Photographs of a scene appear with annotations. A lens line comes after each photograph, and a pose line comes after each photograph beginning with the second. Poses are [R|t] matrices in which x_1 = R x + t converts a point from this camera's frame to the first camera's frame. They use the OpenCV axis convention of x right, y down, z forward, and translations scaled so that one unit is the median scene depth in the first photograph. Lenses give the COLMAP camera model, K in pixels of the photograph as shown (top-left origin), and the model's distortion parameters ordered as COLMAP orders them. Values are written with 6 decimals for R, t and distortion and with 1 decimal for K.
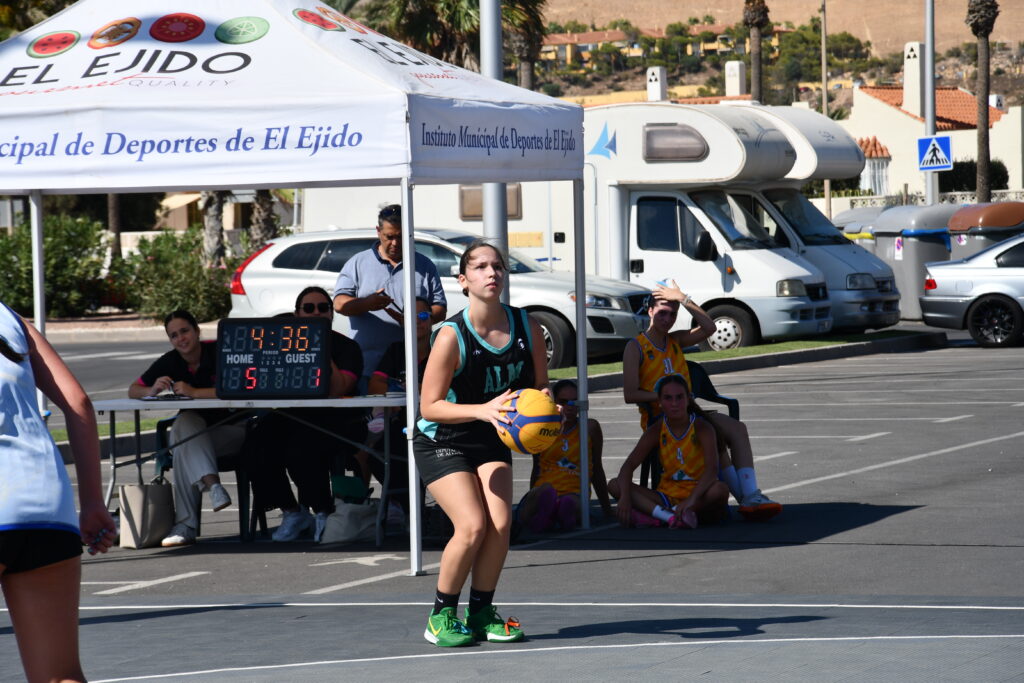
lens RADIAL K [[4182.3, 0, 512.0], [0, 4182.3, 341.5], [0, 0, 1]] dist [1.267479, 6.709993]
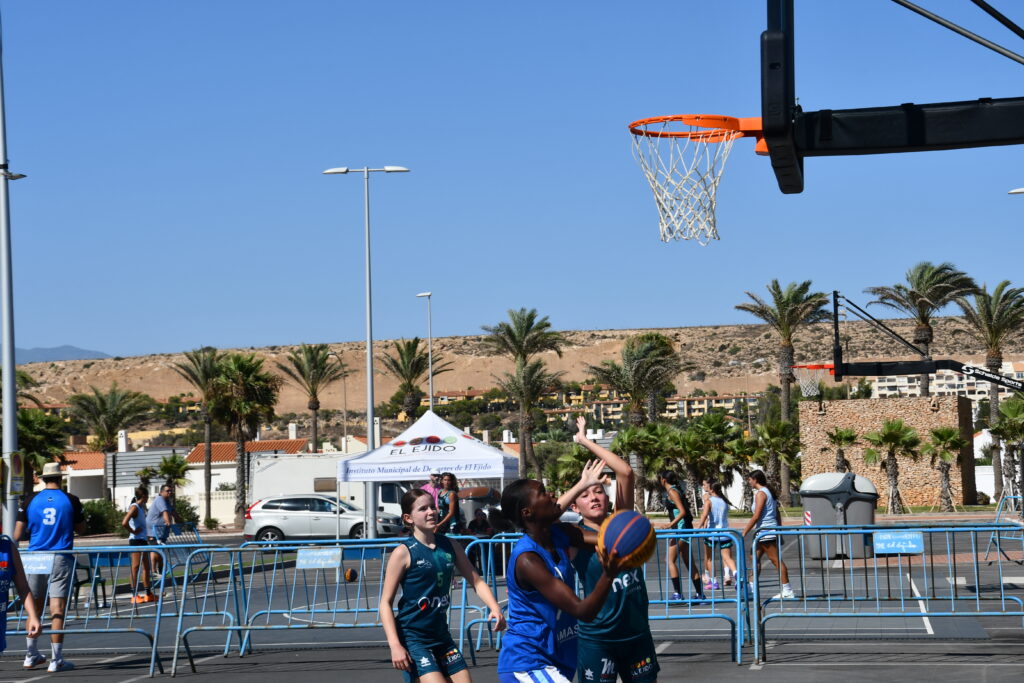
lens RADIAL K [[2365.0, 0, 512.0], [0, 2365.0, 341.5], [0, 0, 1]] dist [0.463037, 0.408231]
pose [[0.977135, 0.017433, 0.211903, -0.231378], [0.002774, 0.995503, -0.094688, 0.021533], [-0.212601, 0.093110, 0.972693, -0.566787]]
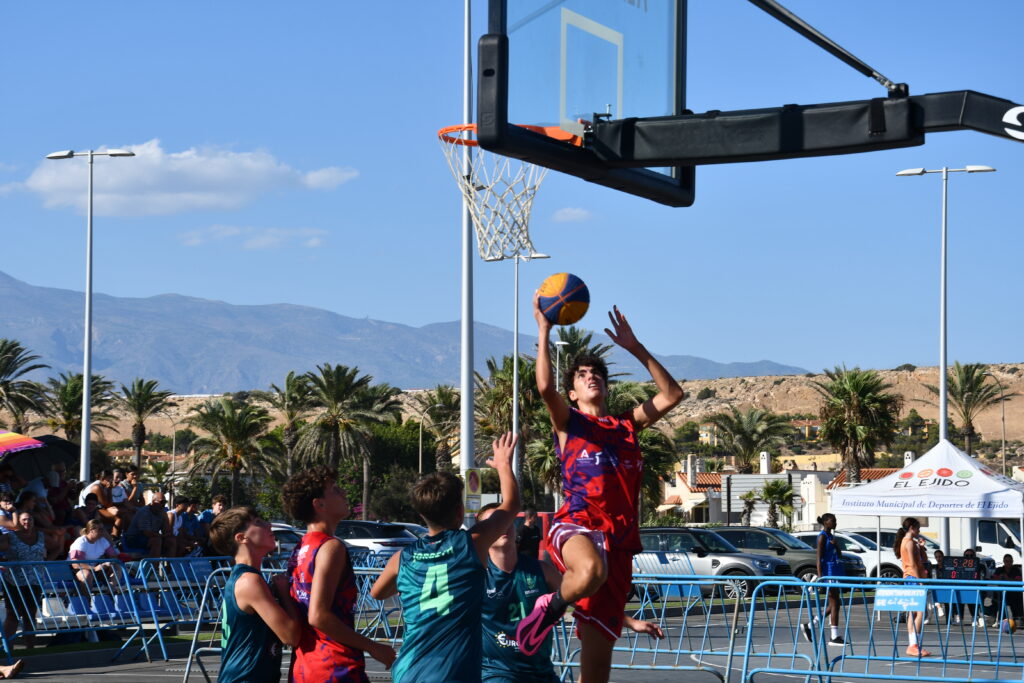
lens RADIAL K [[2559.3, 0, 512.0], [0, 2559.3, 341.5], [0, 0, 1]] dist [0.596497, 0.952567]
pose [[0.996214, 0.030490, -0.081416, -0.128386], [-0.038247, 0.994696, -0.095484, 0.019030], [0.078073, 0.098236, 0.992096, -0.577626]]
